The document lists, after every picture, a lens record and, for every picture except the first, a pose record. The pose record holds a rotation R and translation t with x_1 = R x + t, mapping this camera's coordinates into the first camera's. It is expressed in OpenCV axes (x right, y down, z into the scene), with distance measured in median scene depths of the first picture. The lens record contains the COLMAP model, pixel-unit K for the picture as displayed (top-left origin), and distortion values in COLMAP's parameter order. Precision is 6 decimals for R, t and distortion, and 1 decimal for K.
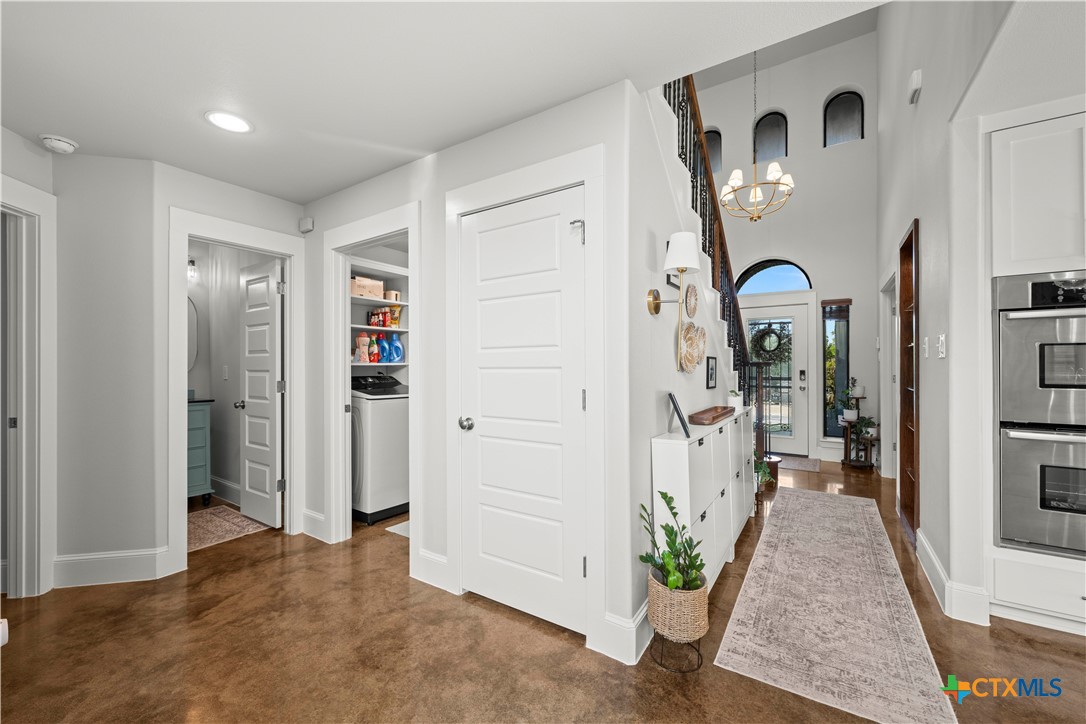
lens RADIAL K [[428.9, 0, 546.7], [0, 428.9, 363.7], [0, 0, 1]] dist [0.001914, -0.000519]
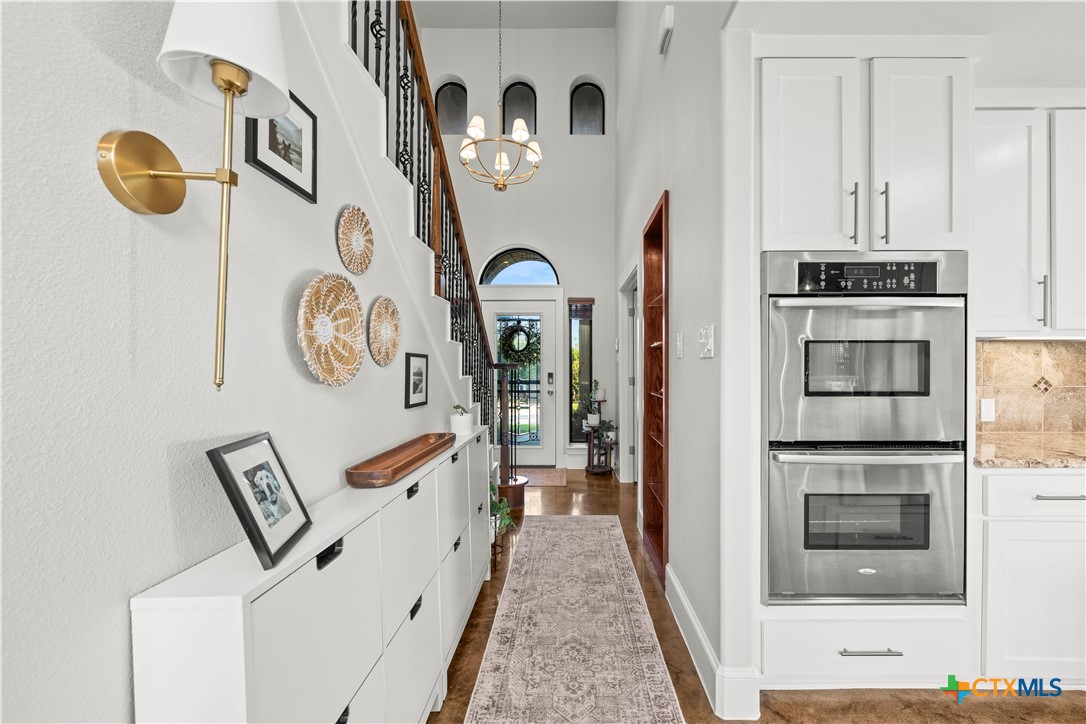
lens RADIAL K [[428.9, 0, 569.9], [0, 428.9, 367.0], [0, 0, 1]] dist [0.001914, -0.000519]
pose [[0.837414, 0.000061, 0.546570, 0.219824], [-0.002001, 0.999994, 0.002955, 0.000418], [-0.546566, -0.003568, 0.837408, 0.355189]]
